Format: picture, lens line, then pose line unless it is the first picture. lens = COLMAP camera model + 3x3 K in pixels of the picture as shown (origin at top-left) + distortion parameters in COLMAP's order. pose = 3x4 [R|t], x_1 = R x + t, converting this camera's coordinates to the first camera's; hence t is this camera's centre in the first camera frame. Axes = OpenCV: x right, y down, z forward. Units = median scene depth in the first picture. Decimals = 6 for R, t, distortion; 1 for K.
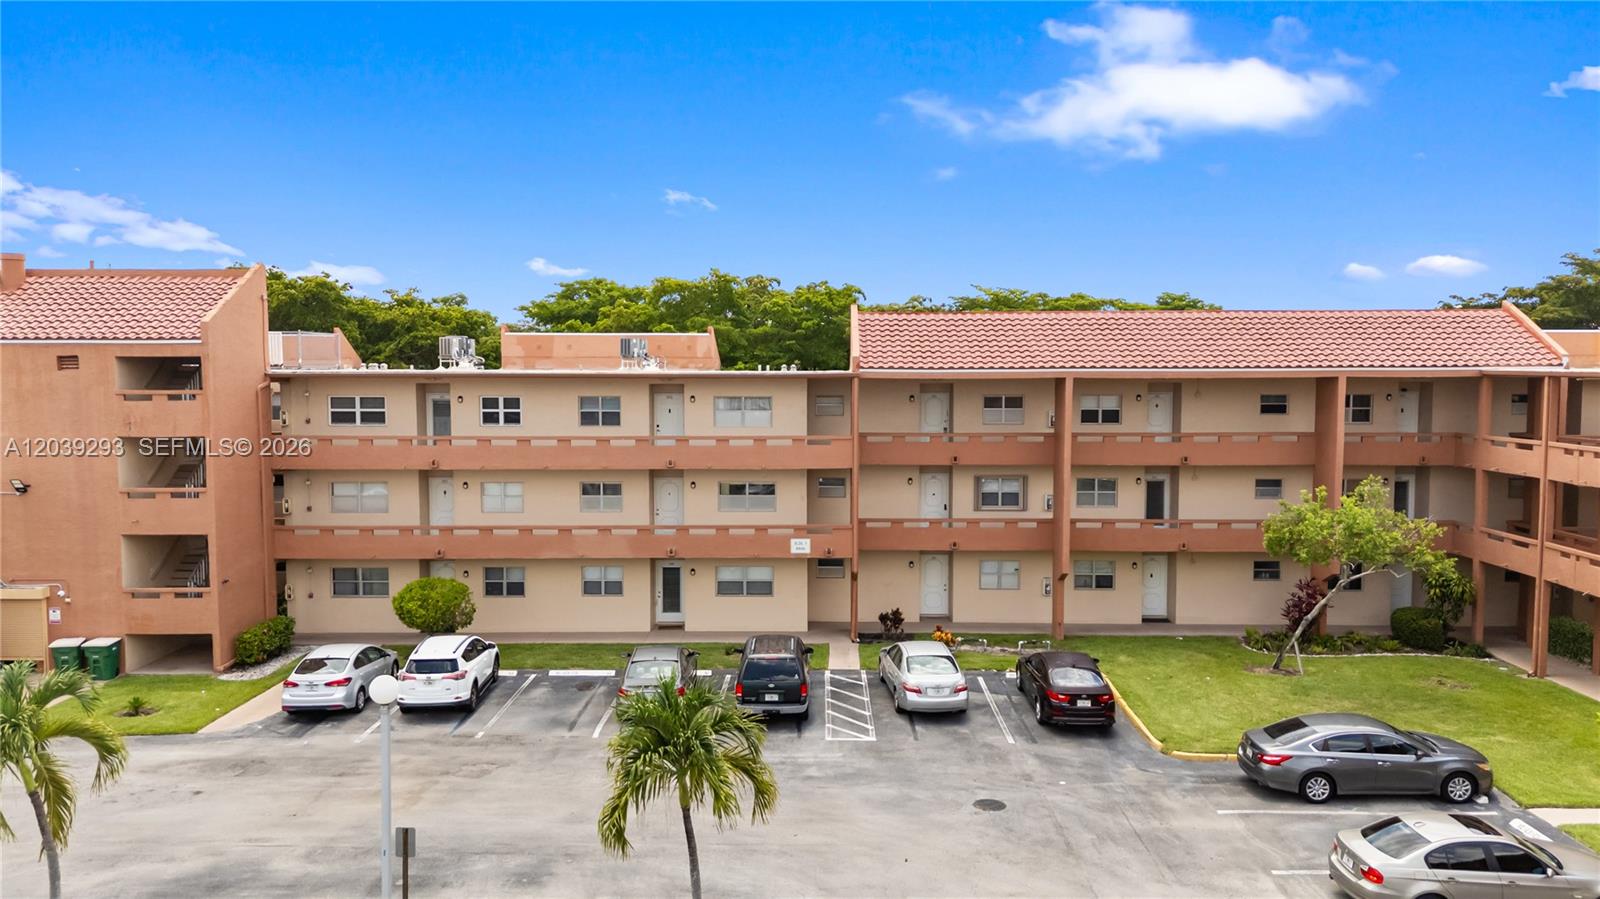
lens RADIAL K [[1181.4, 0, 798.8], [0, 1181.4, 448.4], [0, 0, 1]] dist [0.039325, -0.023988]
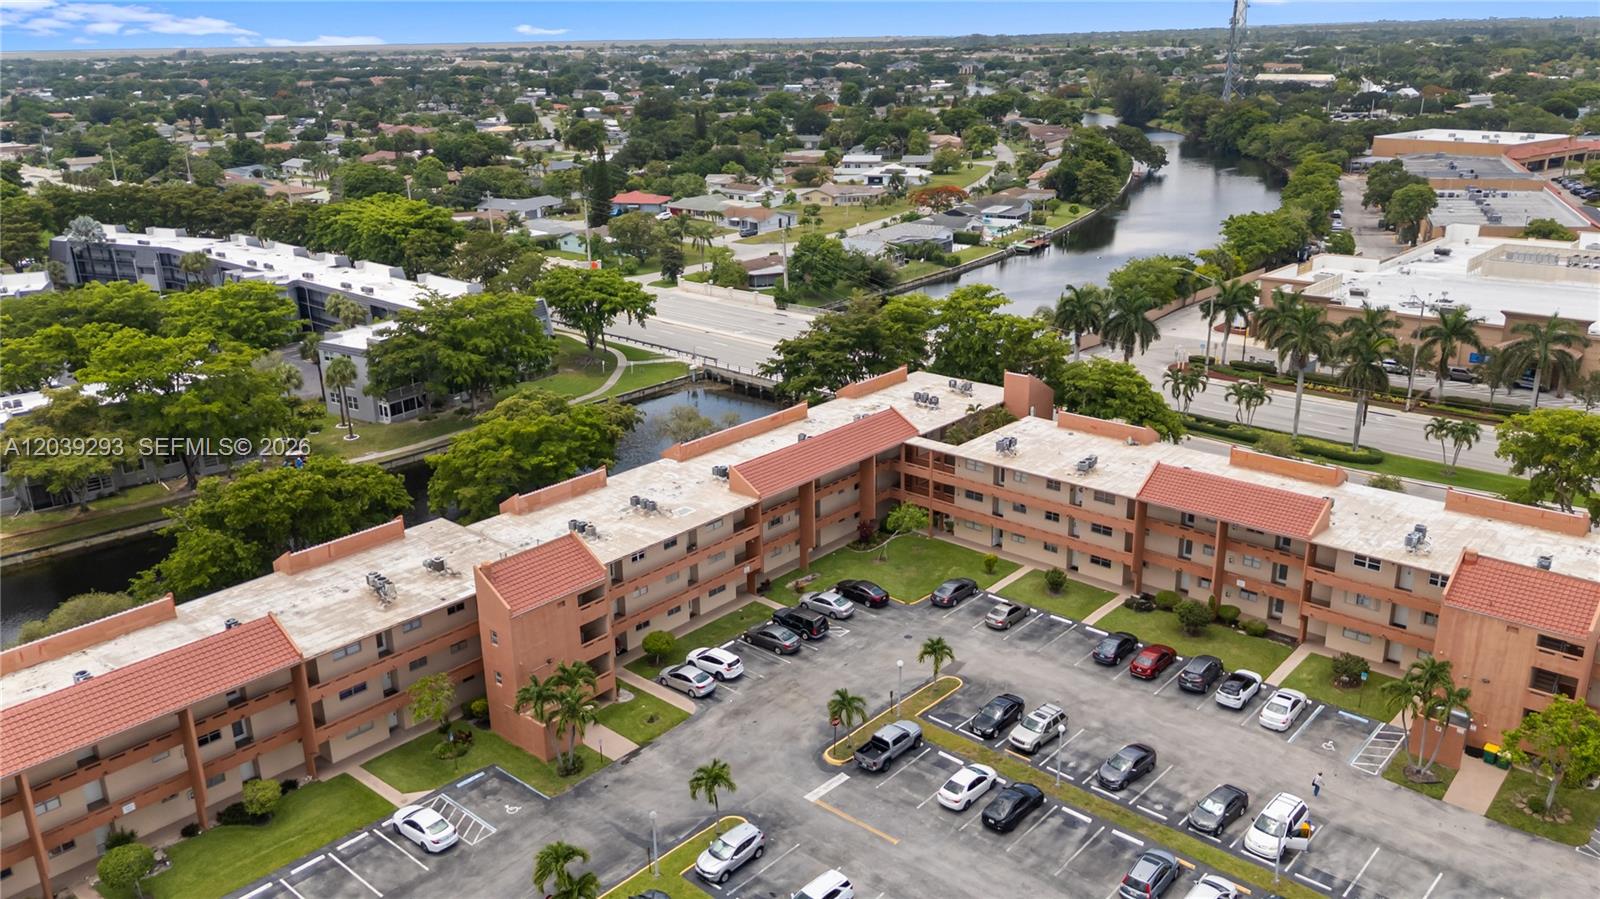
lens RADIAL K [[1181.4, 0, 801.9], [0, 1181.4, 457.0], [0, 0, 1]] dist [0.039325, -0.023988]
pose [[0.660561, -0.259856, 0.704368, -1.591002], [0.065358, 0.954533, 0.290854, -0.852044], [-0.747923, -0.146091, 0.647510, -0.691785]]
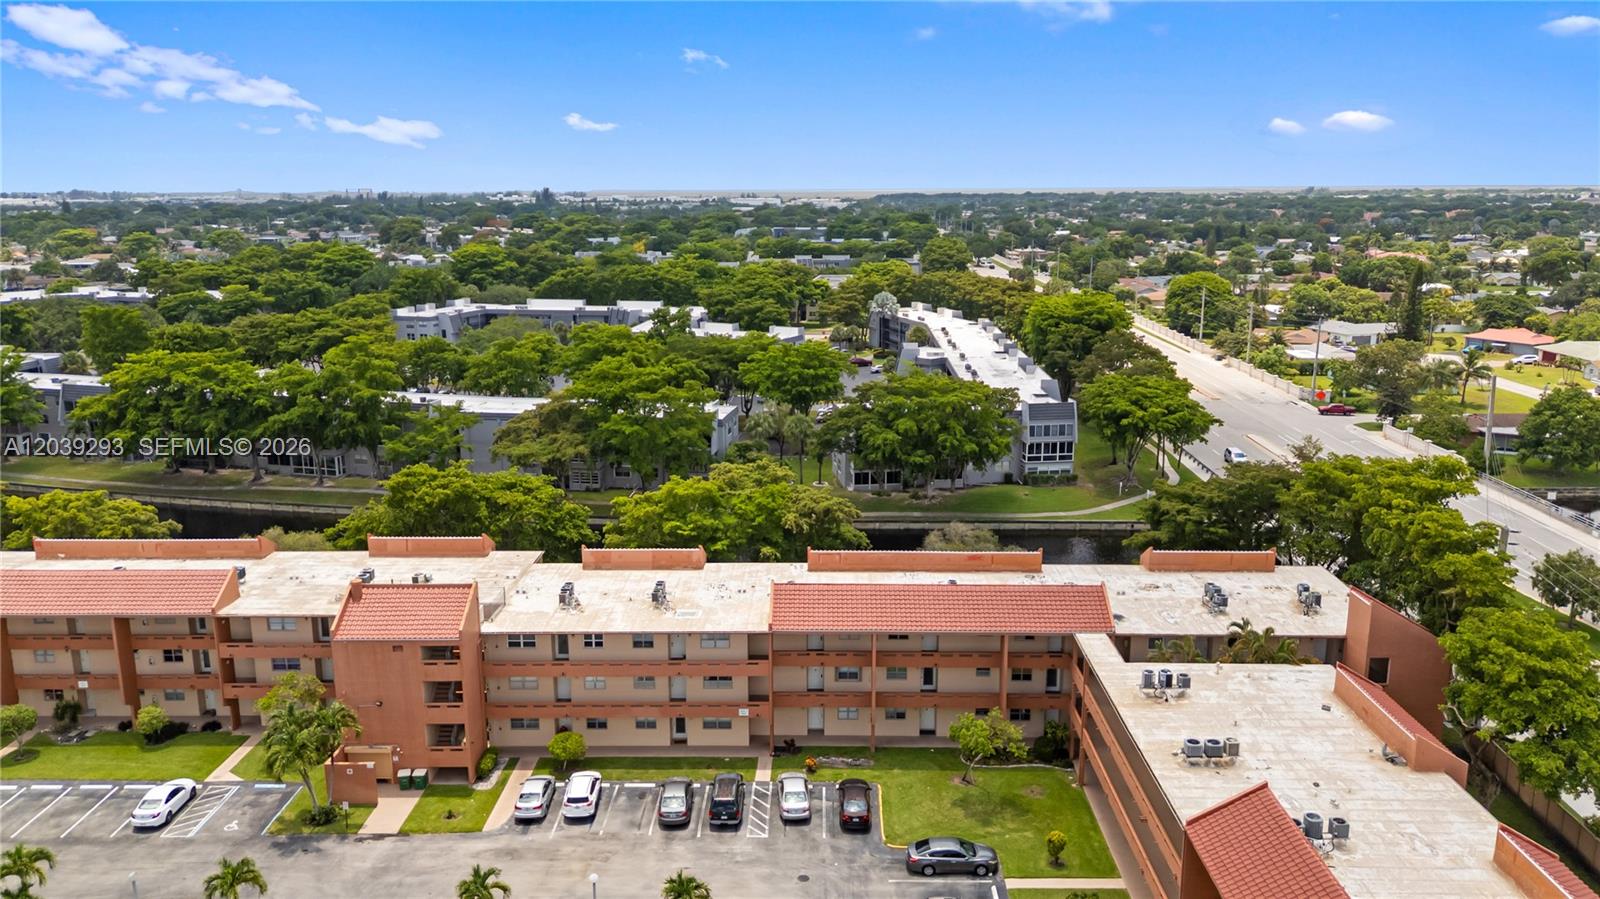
lens RADIAL K [[1181.4, 0, 808.5], [0, 1181.4, 449.6], [0, 0, 1]] dist [0.039325, -0.023988]
pose [[0.999986, 0.001119, 0.005155, 0.097675], [-0.001916, 0.987537, 0.157377, -0.655535], [-0.004915, -0.157385, 0.987525, -0.902893]]
